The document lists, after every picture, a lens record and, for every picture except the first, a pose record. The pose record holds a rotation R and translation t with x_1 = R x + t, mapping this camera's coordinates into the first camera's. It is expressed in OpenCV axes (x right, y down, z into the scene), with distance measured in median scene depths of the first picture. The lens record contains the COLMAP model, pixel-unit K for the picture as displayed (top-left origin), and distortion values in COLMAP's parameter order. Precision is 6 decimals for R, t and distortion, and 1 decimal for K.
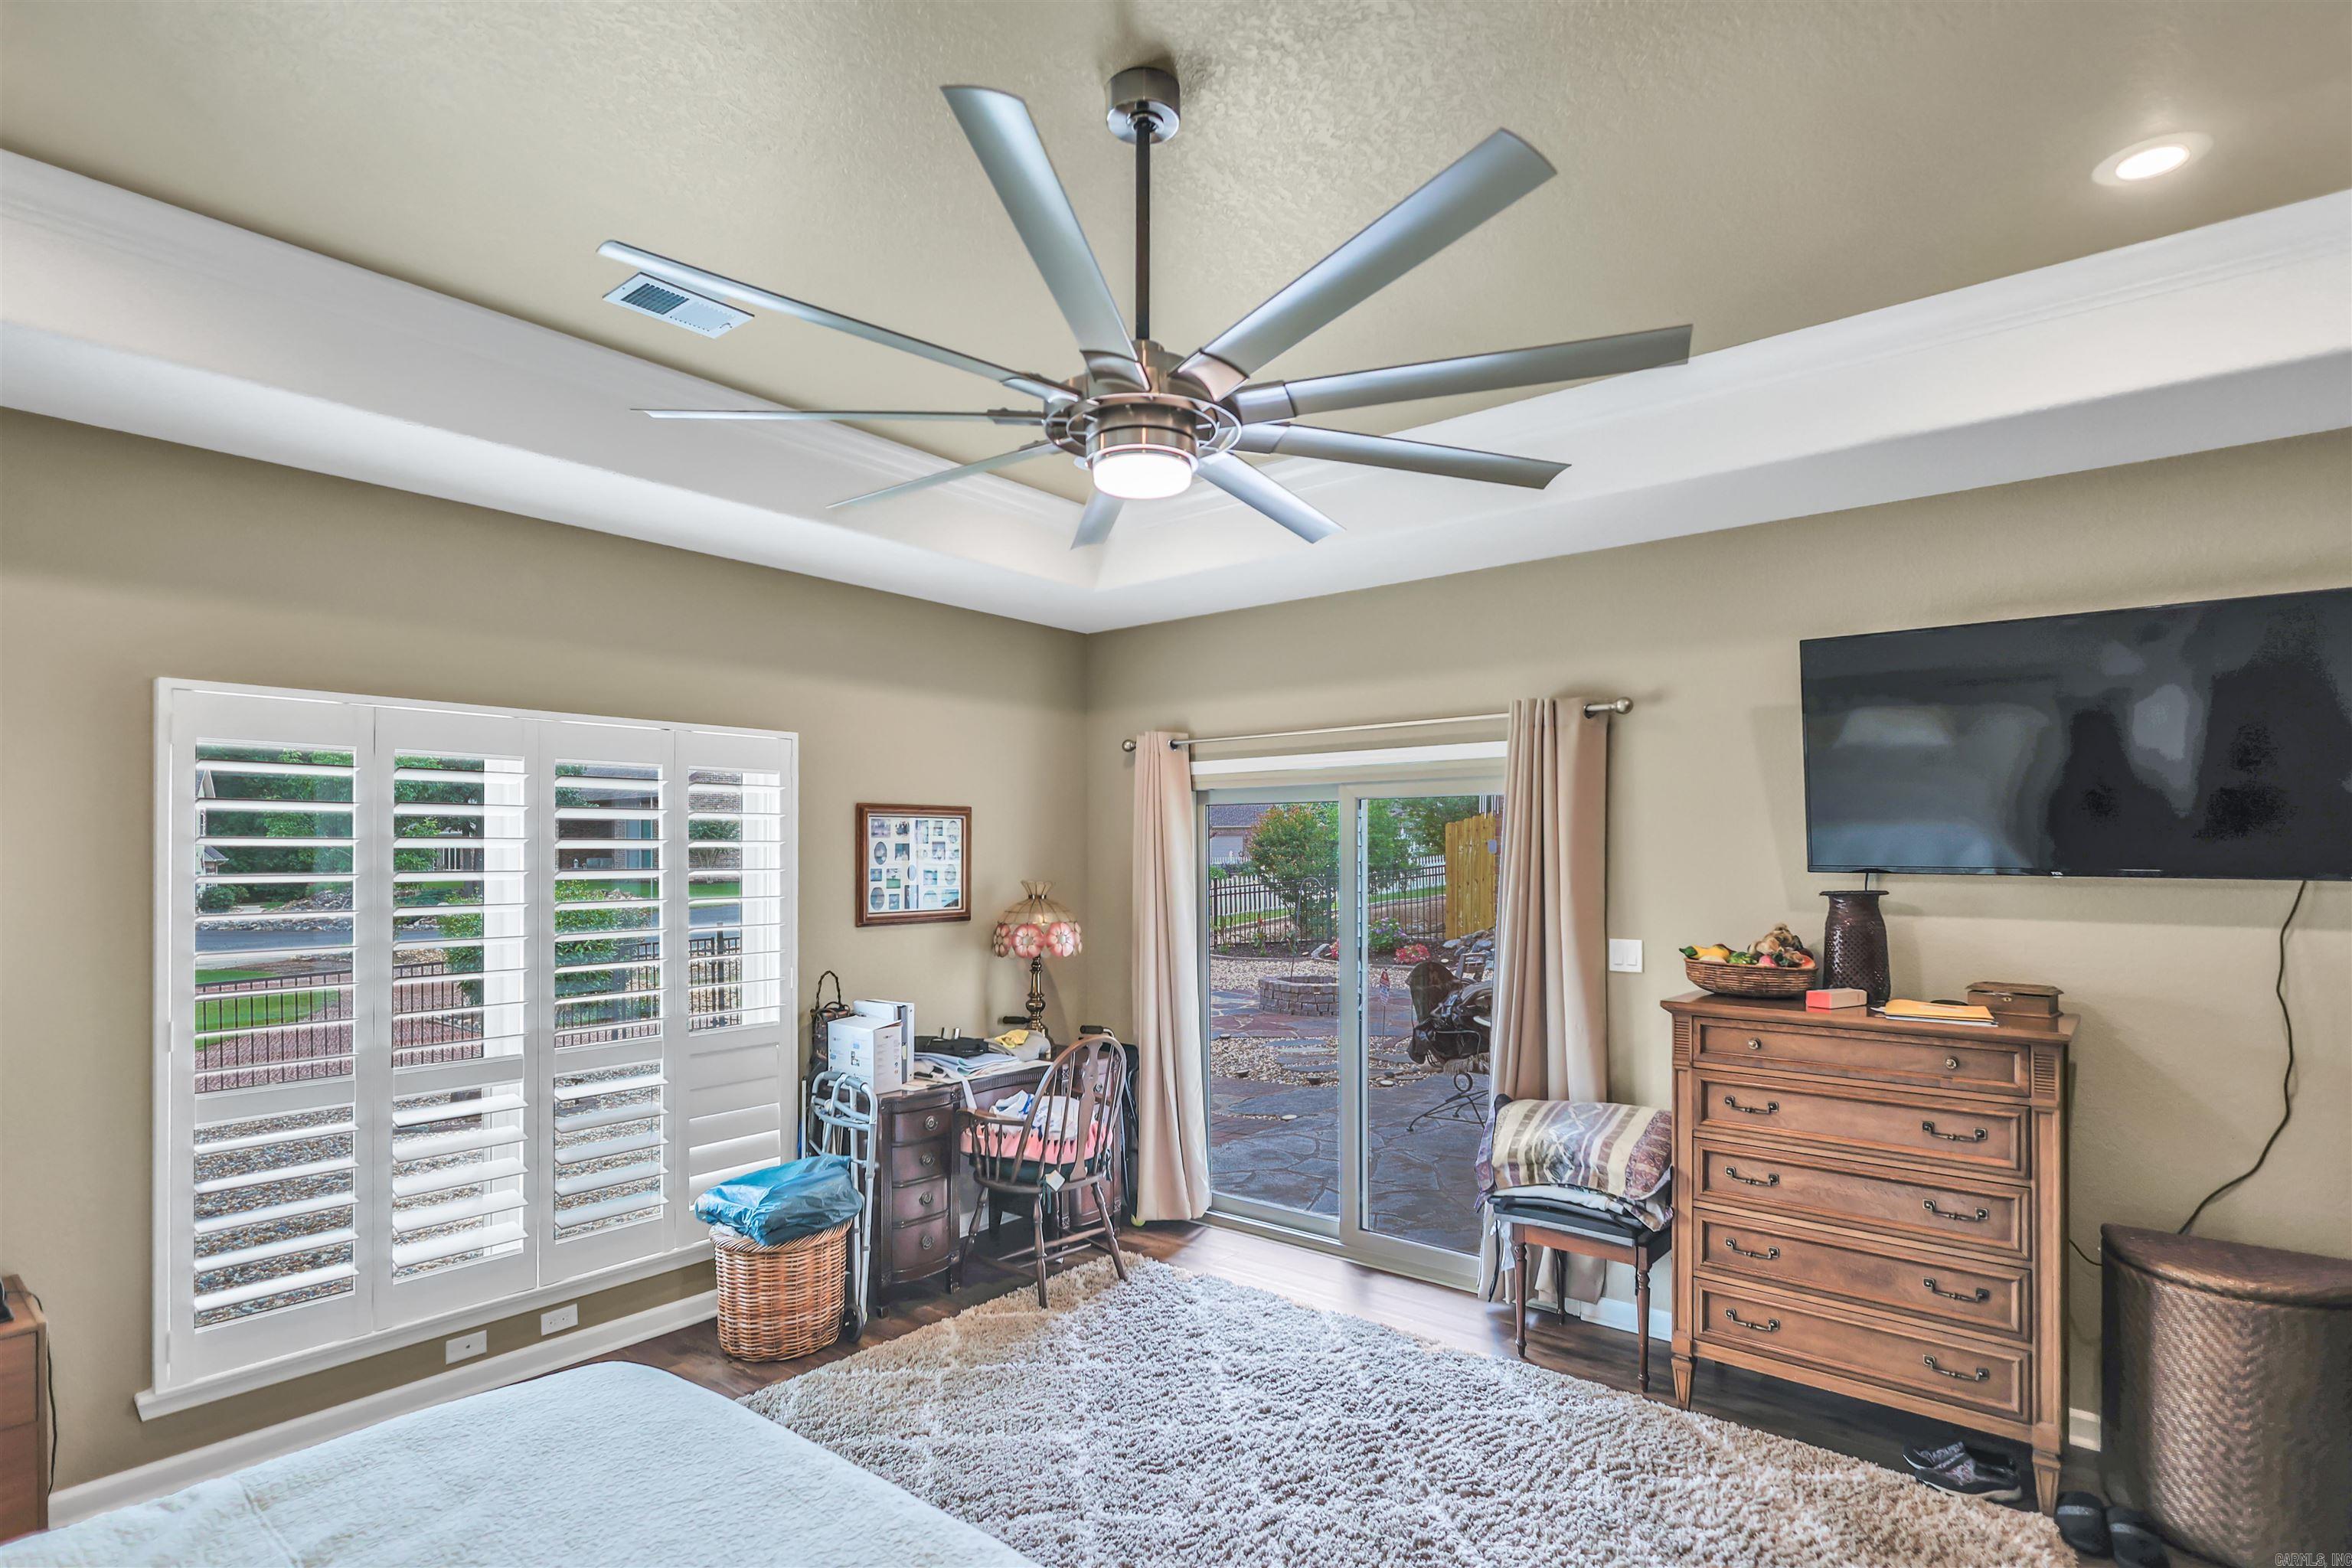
lens RADIAL K [[1167.9, 0, 1183.0], [0, 1167.9, 835.5], [0, 0, 1]] dist [0.000439, 0.000323]
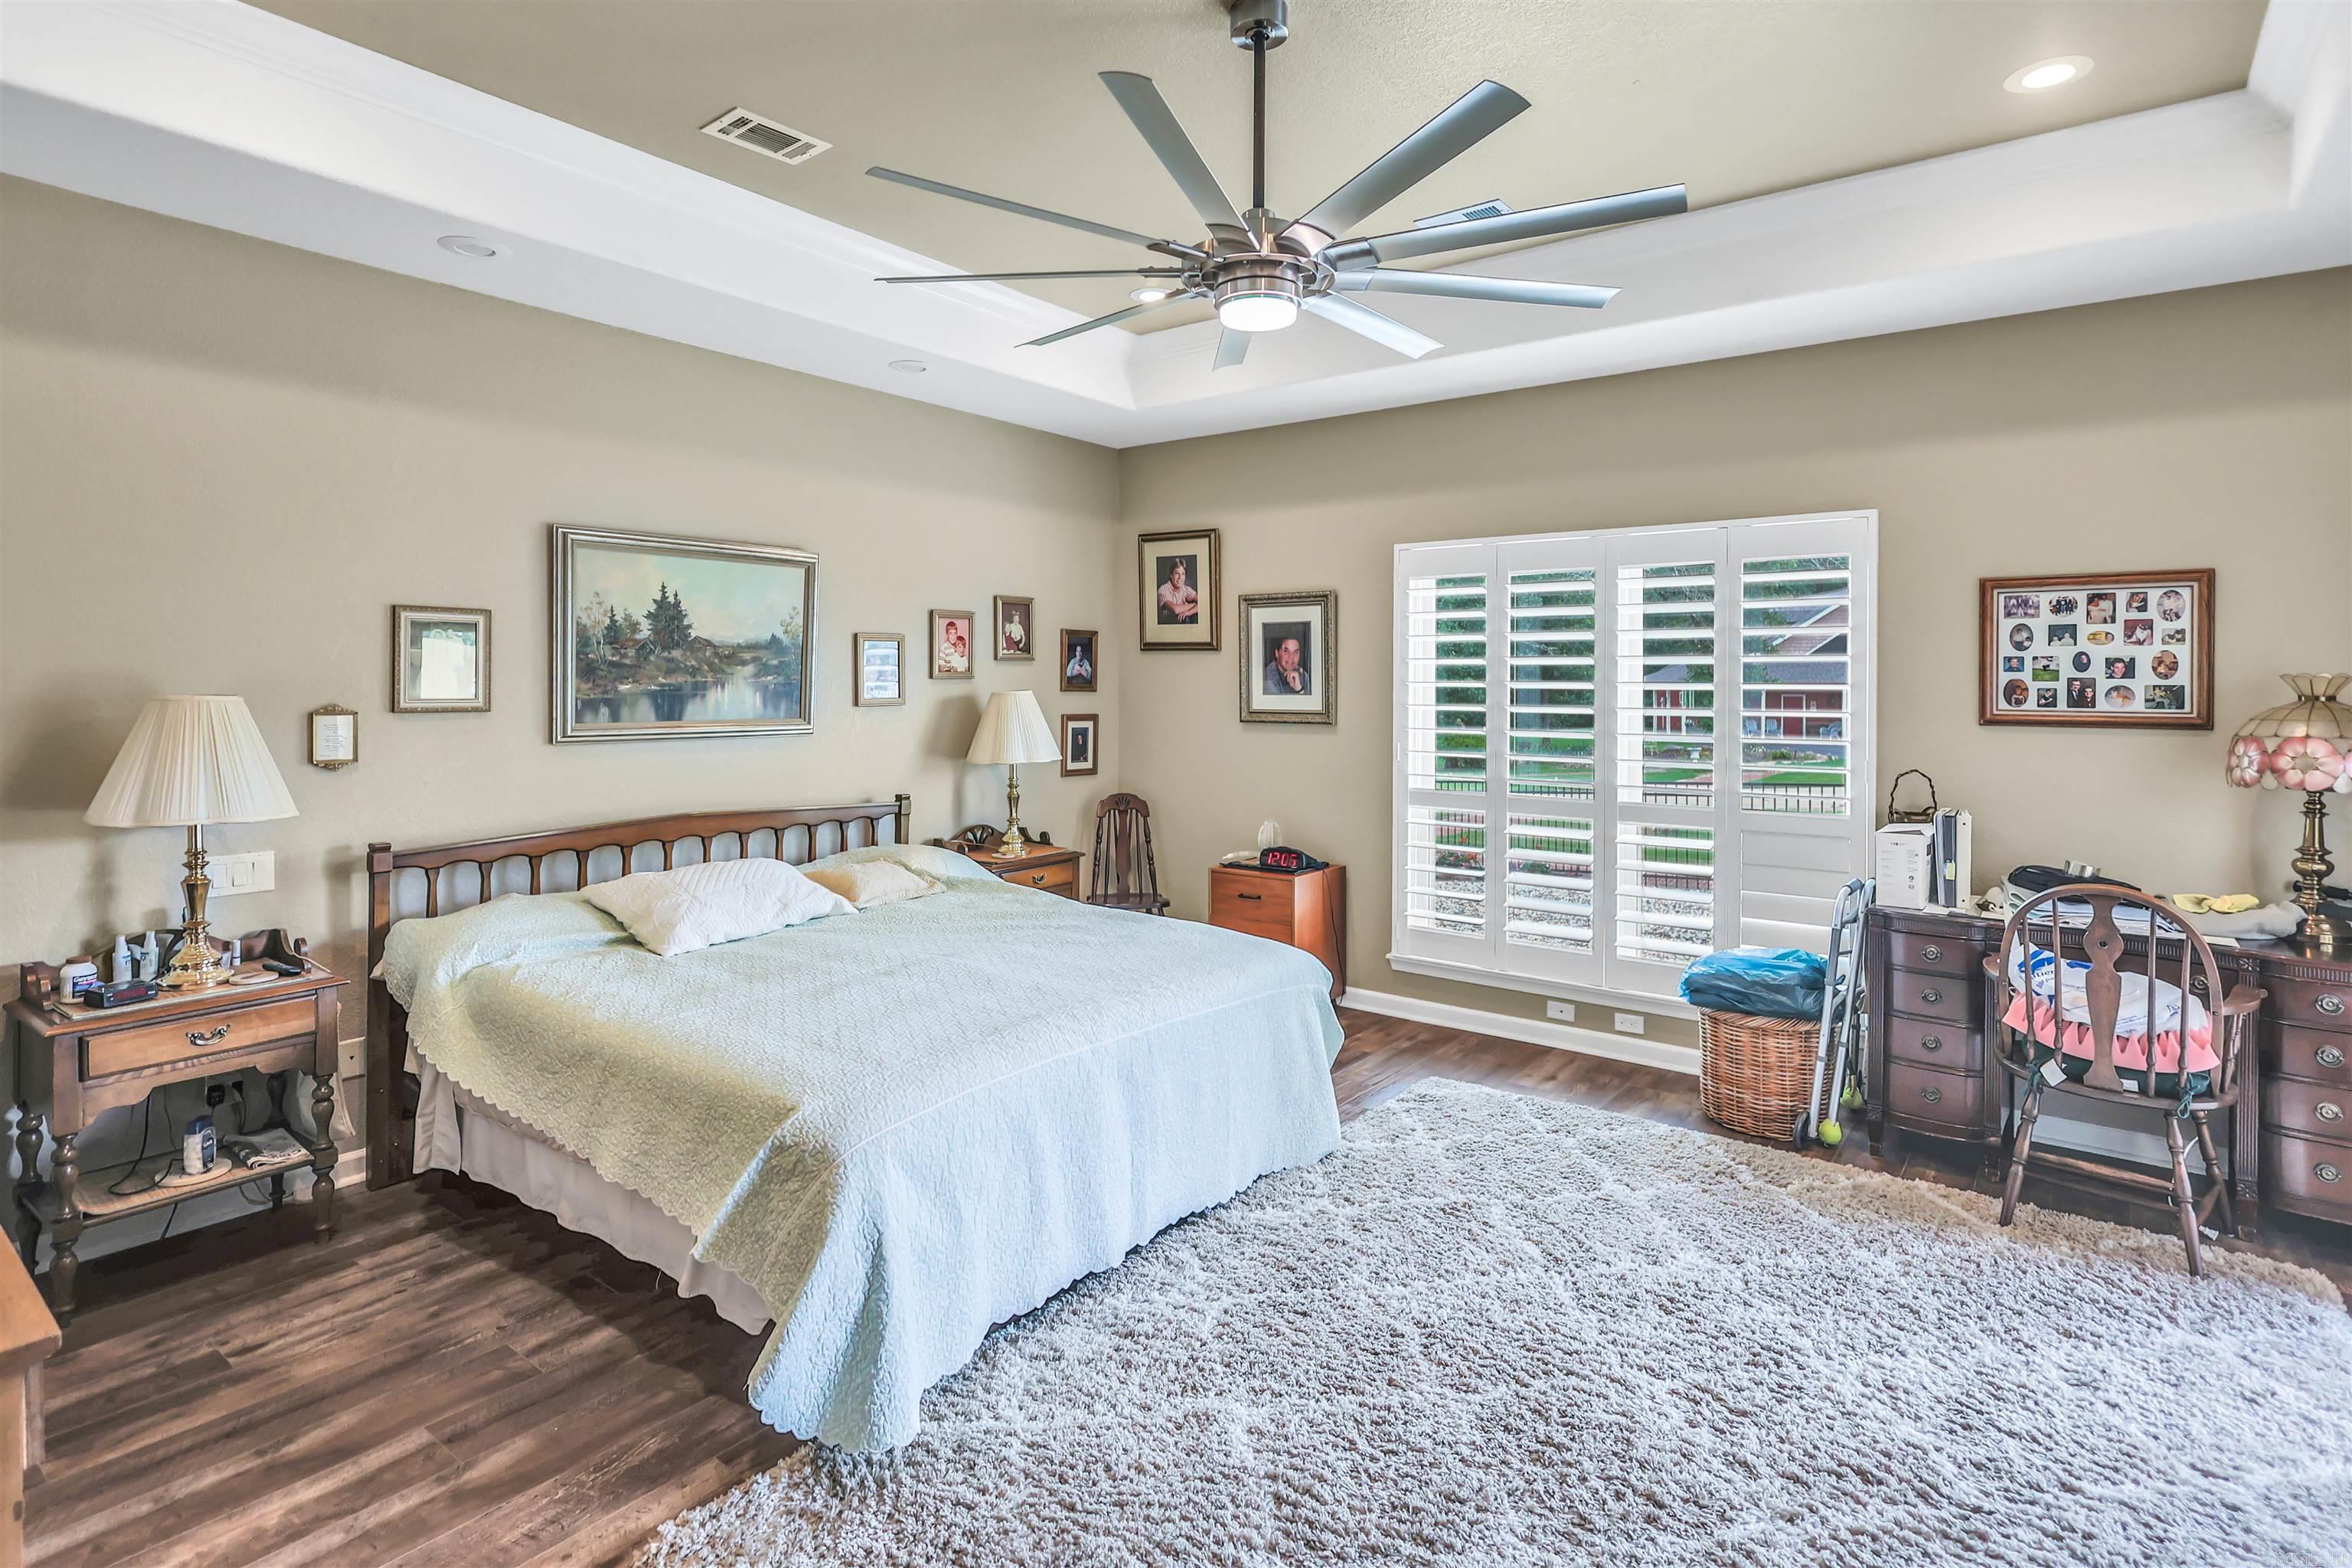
lens RADIAL K [[1192.6, 0, 1178.5], [0, 1192.6, 676.5], [0, 0, 1]] dist [-0.000422, -0.000120]
pose [[0.025011, -0.010099, -0.999636, 0.611606], [0.001559, 0.999948, -0.010063, 0.054881], [0.999686, -0.001307, 0.025025, 0.430361]]
